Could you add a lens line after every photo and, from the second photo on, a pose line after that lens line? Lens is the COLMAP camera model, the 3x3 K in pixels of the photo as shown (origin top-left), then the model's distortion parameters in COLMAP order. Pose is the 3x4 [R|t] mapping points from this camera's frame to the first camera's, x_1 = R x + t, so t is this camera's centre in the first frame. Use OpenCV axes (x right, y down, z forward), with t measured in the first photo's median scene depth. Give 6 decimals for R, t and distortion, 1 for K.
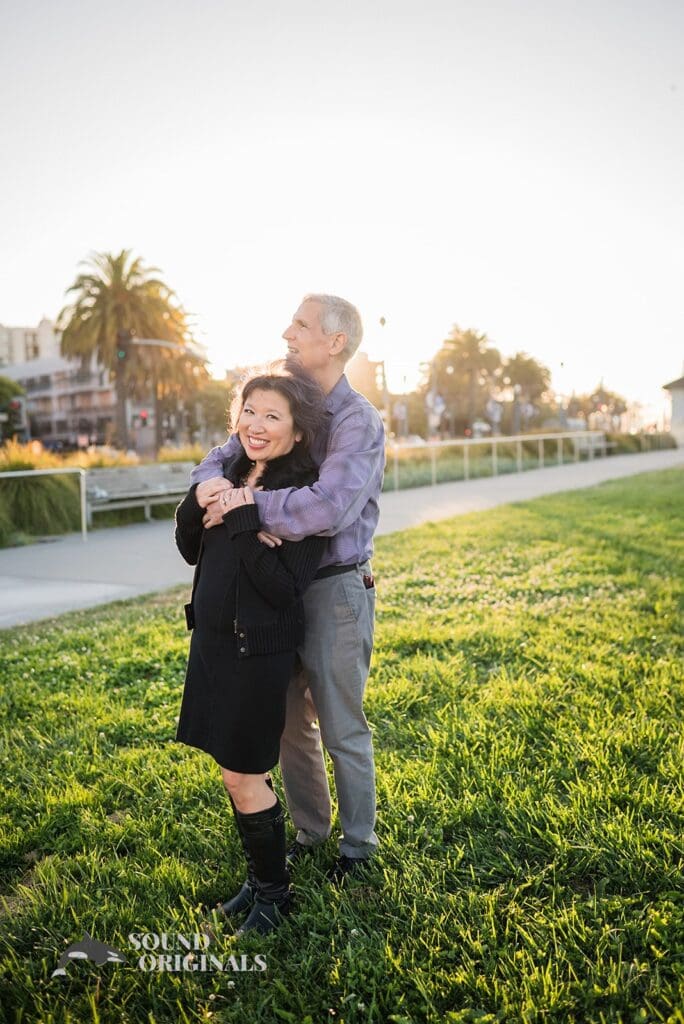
lens RADIAL K [[984.1, 0, 342.0], [0, 984.1, 512.0], [0, 0, 1]] dist [-0.010746, -0.016404]
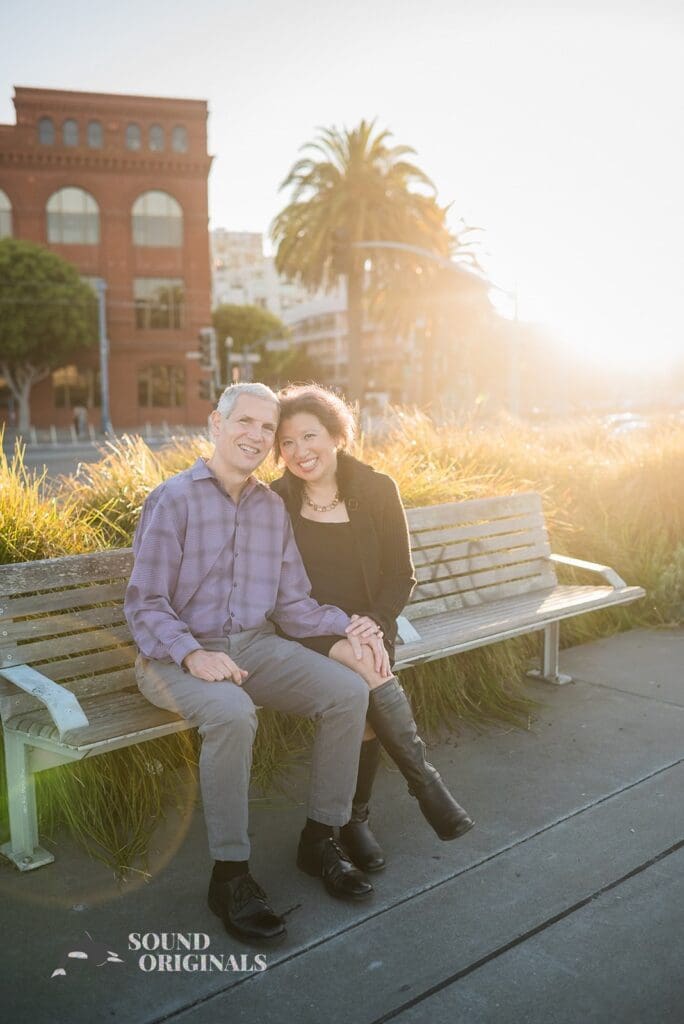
lens RADIAL K [[984.1, 0, 342.0], [0, 984.1, 512.0], [0, 0, 1]] dist [-0.010746, -0.016404]
pose [[0.953613, 0.047478, -0.297267, -0.017161], [-0.029982, 0.997554, 0.063145, -0.034574], [0.299538, -0.051303, 0.952704, 0.318797]]
